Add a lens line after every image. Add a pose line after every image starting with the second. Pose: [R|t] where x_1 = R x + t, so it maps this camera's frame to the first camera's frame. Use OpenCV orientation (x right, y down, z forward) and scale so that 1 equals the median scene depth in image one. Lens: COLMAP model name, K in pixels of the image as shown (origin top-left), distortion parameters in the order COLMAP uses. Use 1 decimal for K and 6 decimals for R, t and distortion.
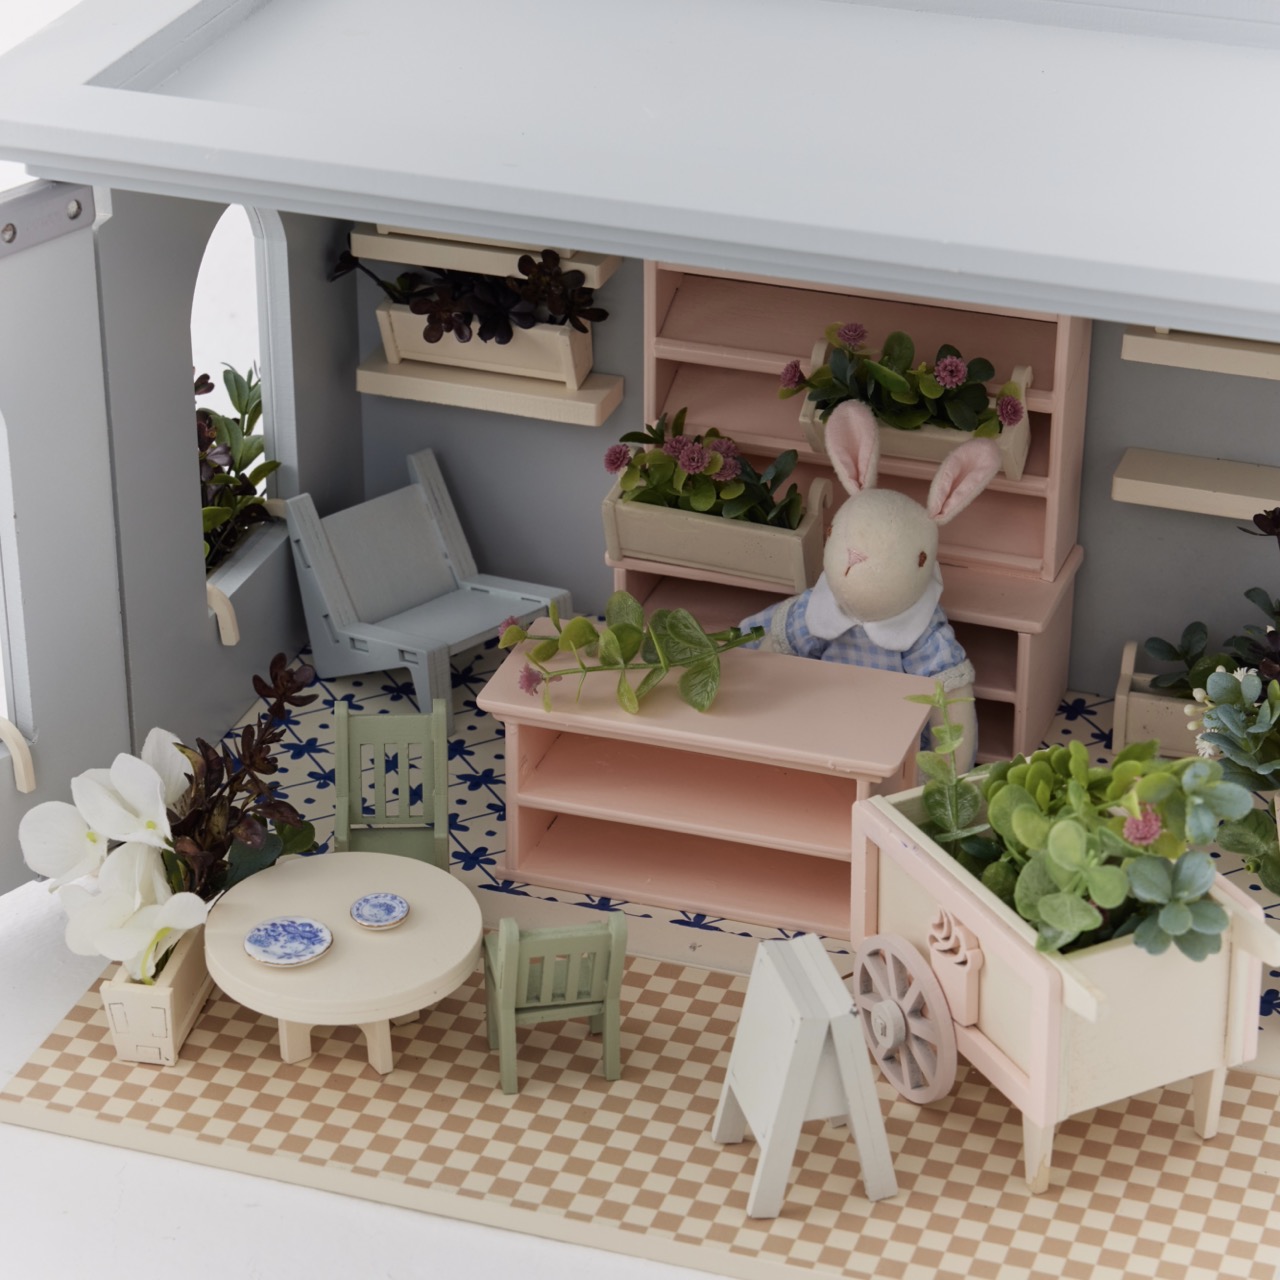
lens RADIAL K [[3689.5, 0, 640.2], [0, 3689.5, 707.1], [0, 0, 1]] dist [-0.029197, 0.014578]
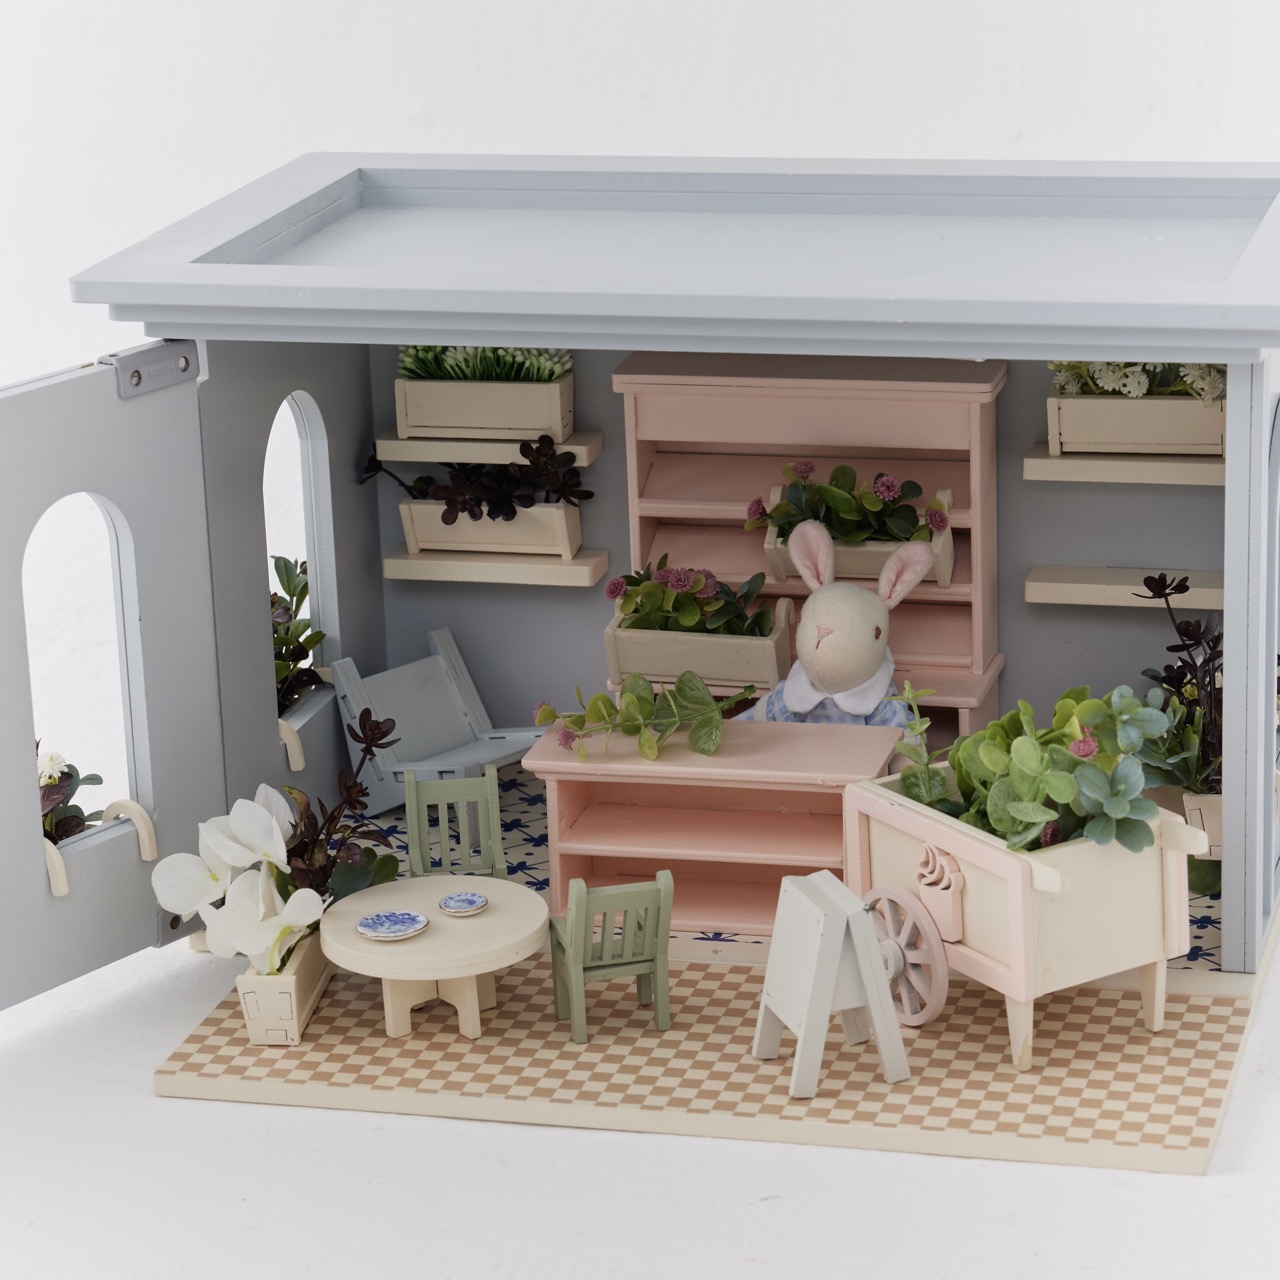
lens RADIAL K [[3943.5, 0, 640.0], [0, 3943.5, 640.0], [0, 0, 1]] dist [-0.037065, -0.603942]
pose [[0.996779, -0.057499, 0.055905, -0.075777], [0.067978, 0.975640, -0.208578, 0.231658], [-0.042550, 0.211706, 0.976407, -0.271184]]
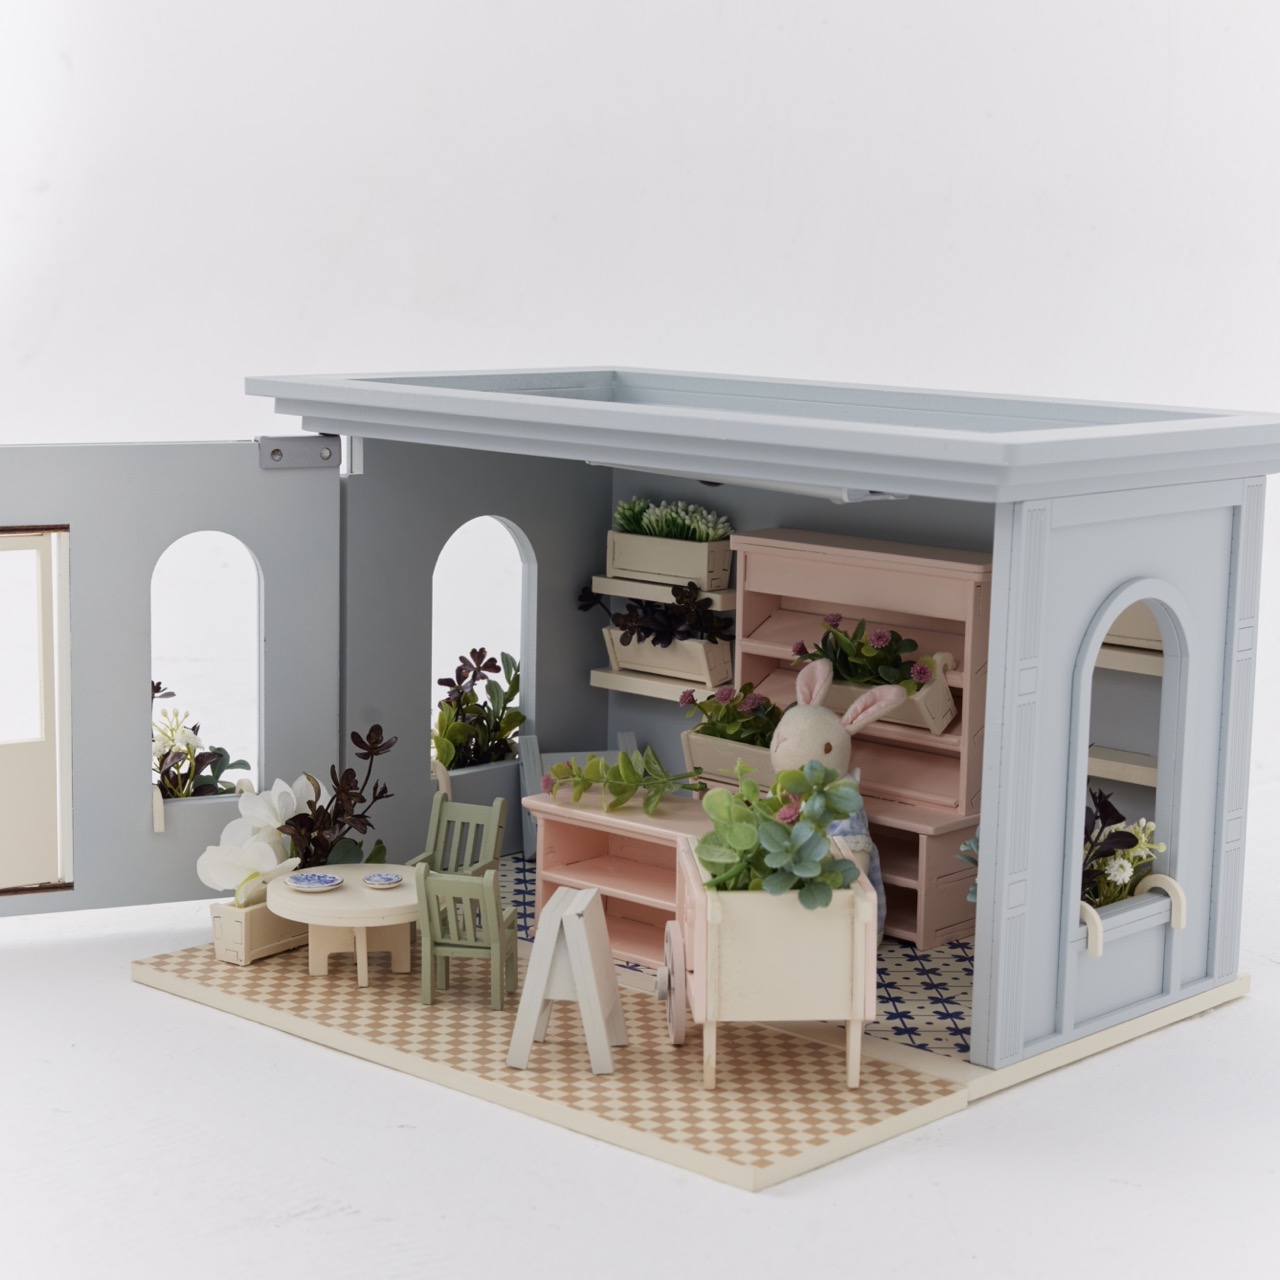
lens RADIAL K [[2608.7, 0, 634.1], [0, 2608.7, 611.5], [0, 0, 1]] dist [-0.028736, -0.135955]
pose [[0.917127, 0.075123, -0.391451, 0.411044], [-0.210685, 0.925040, -0.316089, 0.255054], [0.338363, 0.372366, 0.864207, 0.065059]]
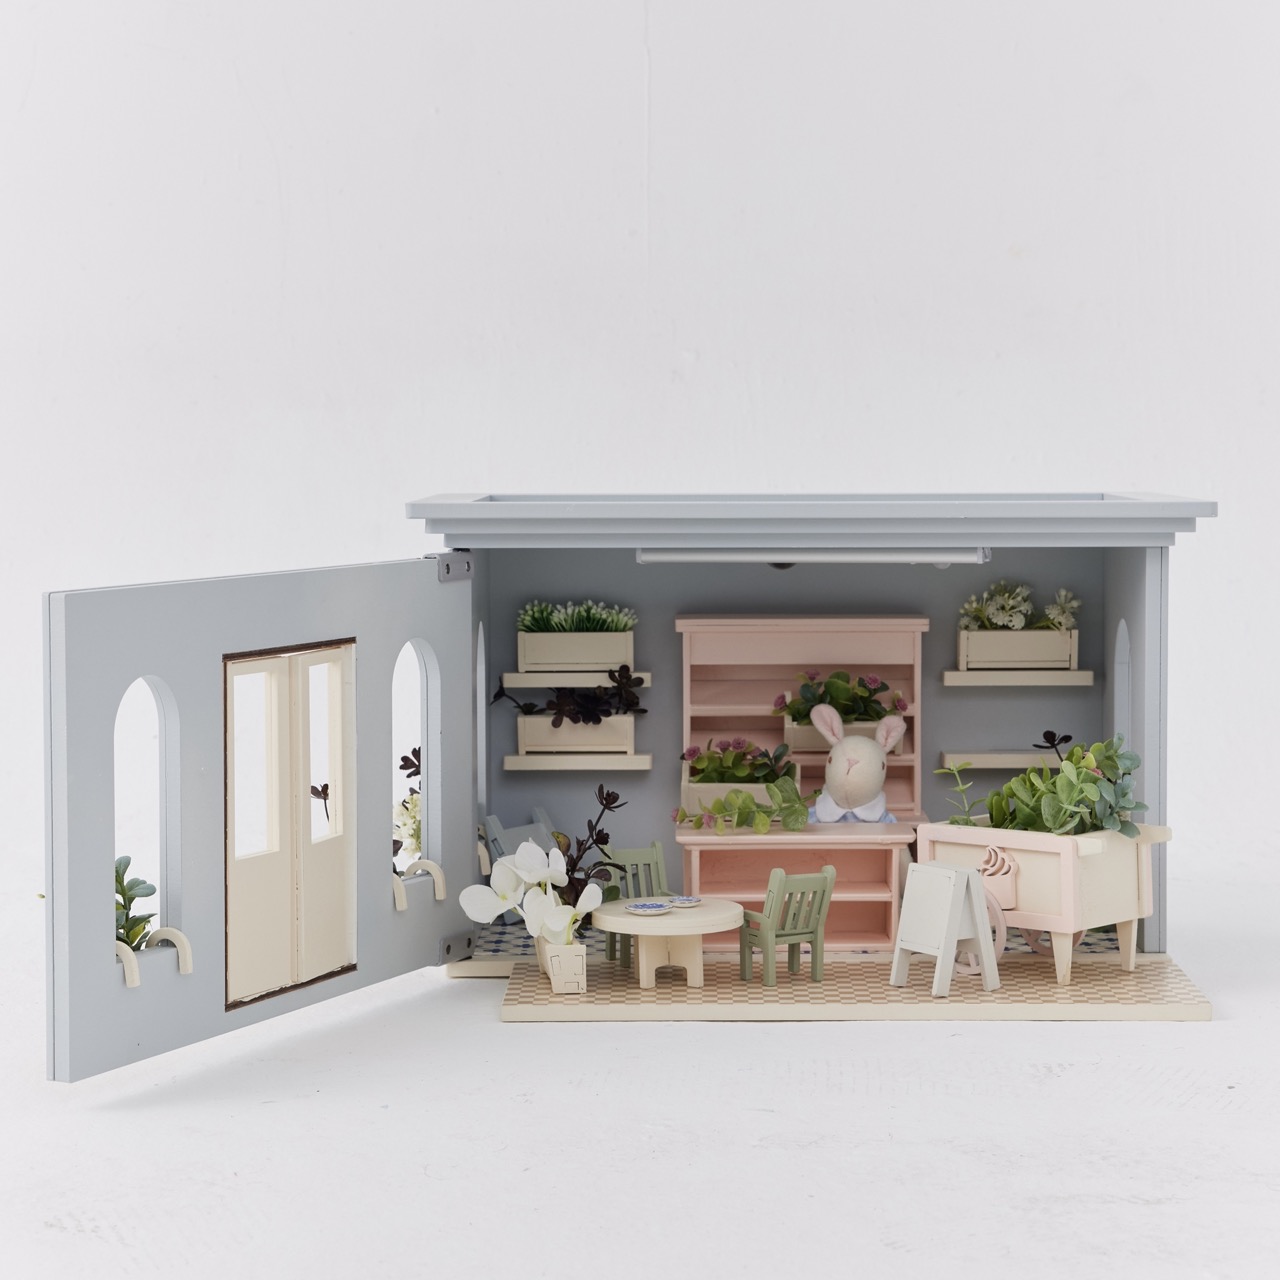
lens RADIAL K [[3268.7, 0, 640.0], [0, 3268.7, 640.0], [0, 0, 1]] dist [-0.005837, 0.513428]
pose [[0.949973, -0.027601, 0.311110, -0.561751], [0.157510, 0.902485, -0.400890, 0.554480], [-0.269707, 0.429837, 0.861683, -0.426619]]
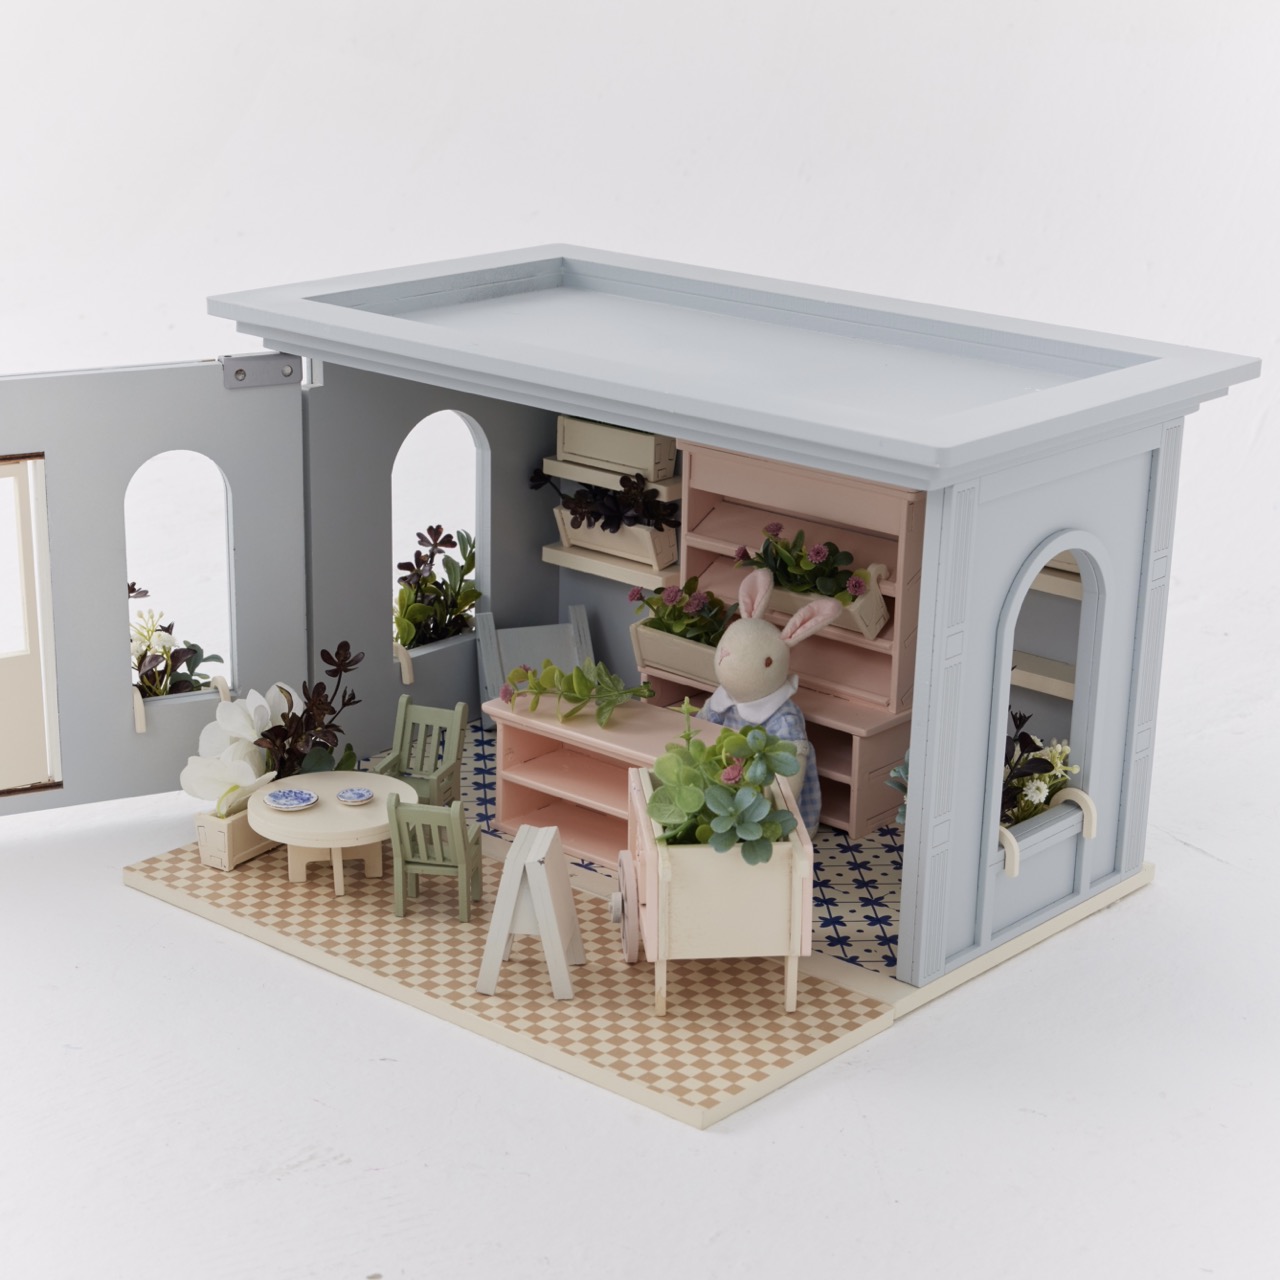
lens RADIAL K [[2610.7, 0, 645.5], [0, 2610.7, 716.2], [0, 0, 1]] dist [-0.051237, 0.103909]
pose [[0.928488, 0.139323, -0.344237, 0.416505], [-0.197468, 0.970272, -0.139920, 0.148363], [0.314510, 0.197890, 0.928398, -0.035082]]
